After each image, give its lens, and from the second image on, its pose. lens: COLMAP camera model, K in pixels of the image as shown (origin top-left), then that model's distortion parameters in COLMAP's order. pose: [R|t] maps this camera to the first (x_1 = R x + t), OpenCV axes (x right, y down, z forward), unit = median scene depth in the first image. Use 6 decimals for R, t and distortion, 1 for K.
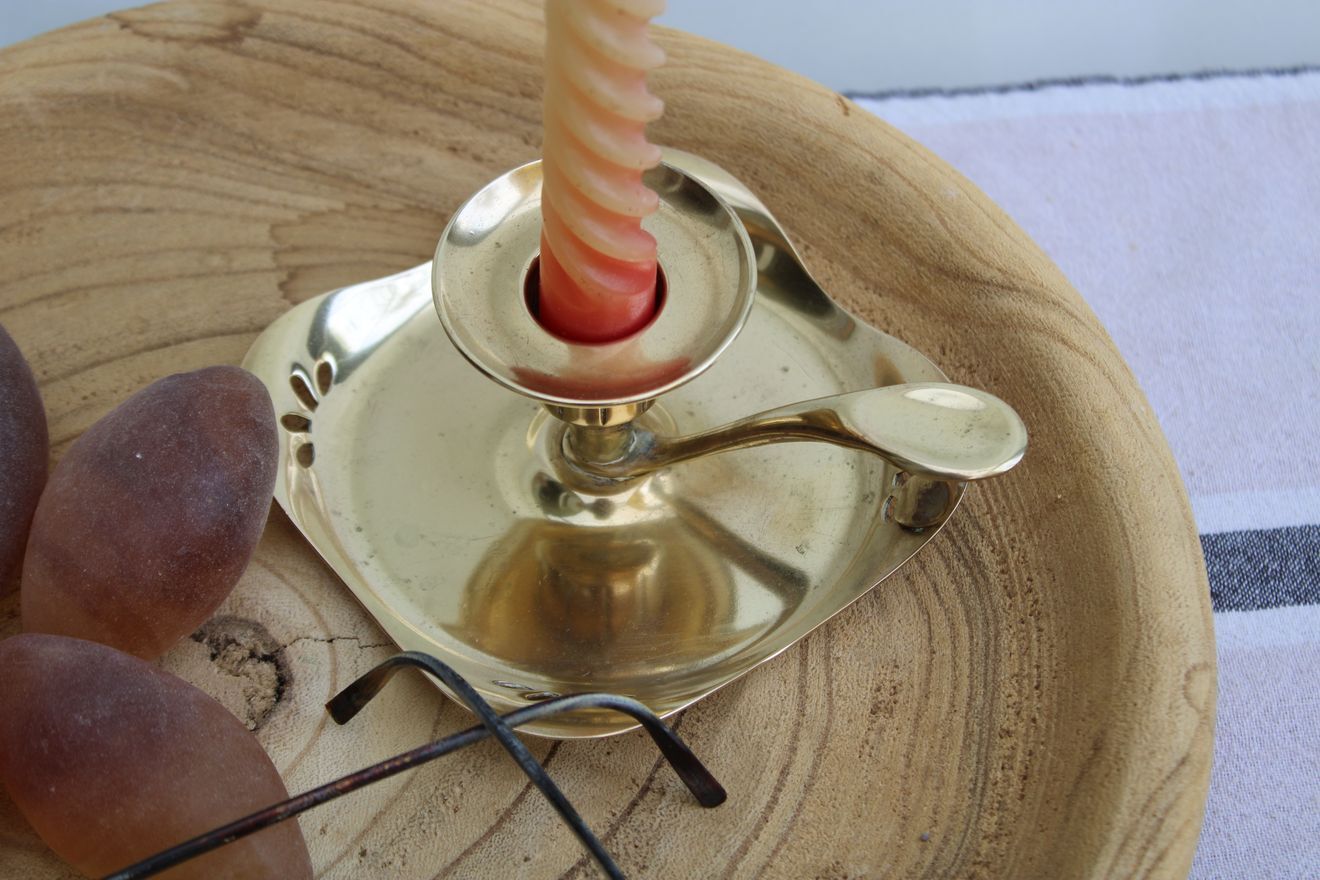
lens RADIAL K [[2742.5, 0, 660.0], [0, 2742.5, 440.0], [0, 0, 1]] dist [0.024185, 0.180007]
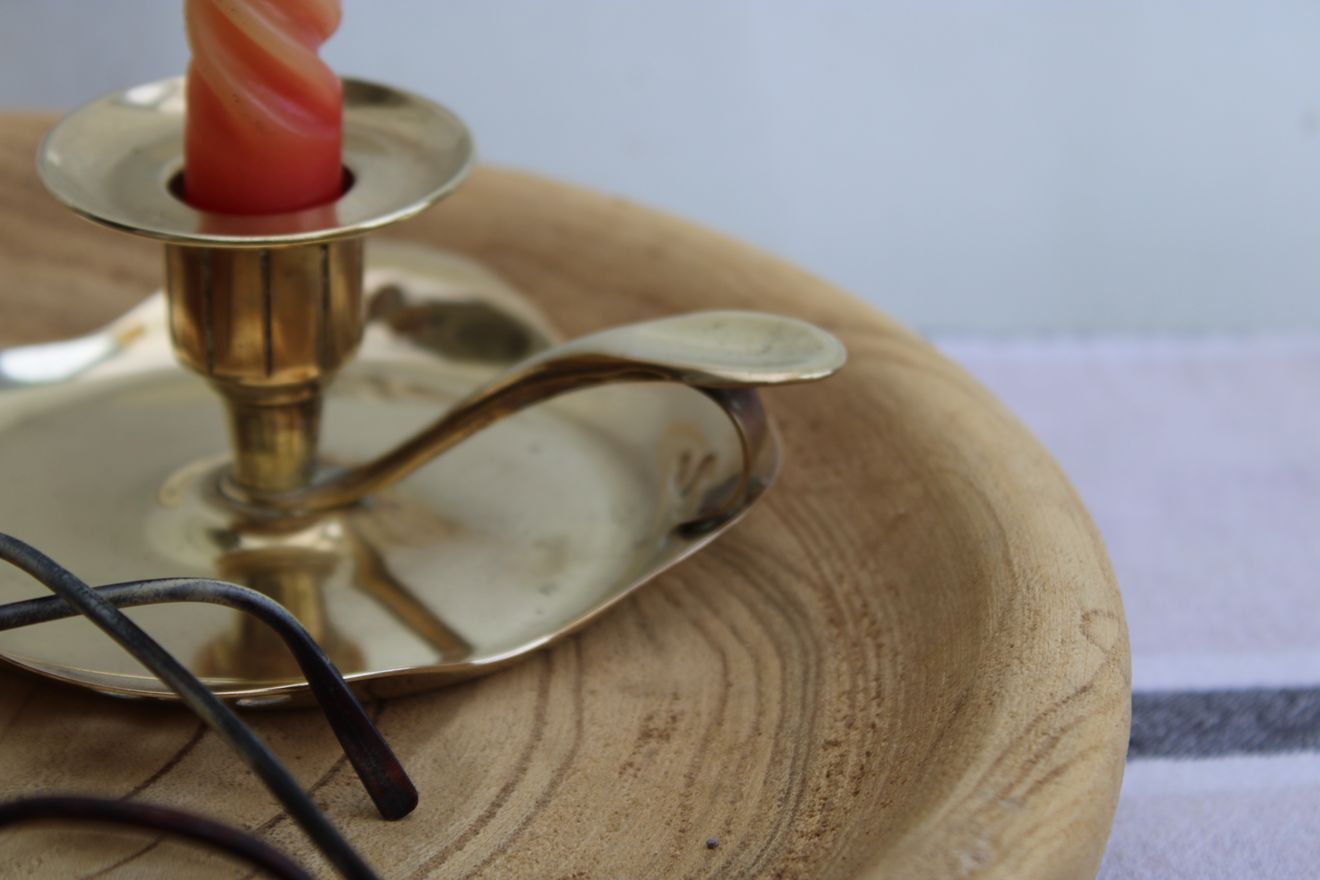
lens RADIAL K [[3042.3, 0, 660.0], [0, 3042.3, 440.0], [0, 0, 1]] dist [0.047208, 0.194362]
pose [[0.999366, 0.005295, 0.035212, 0.055302], [0.010987, 0.894780, -0.446372, 0.374445], [-0.033871, 0.446476, 0.894154, 0.285108]]
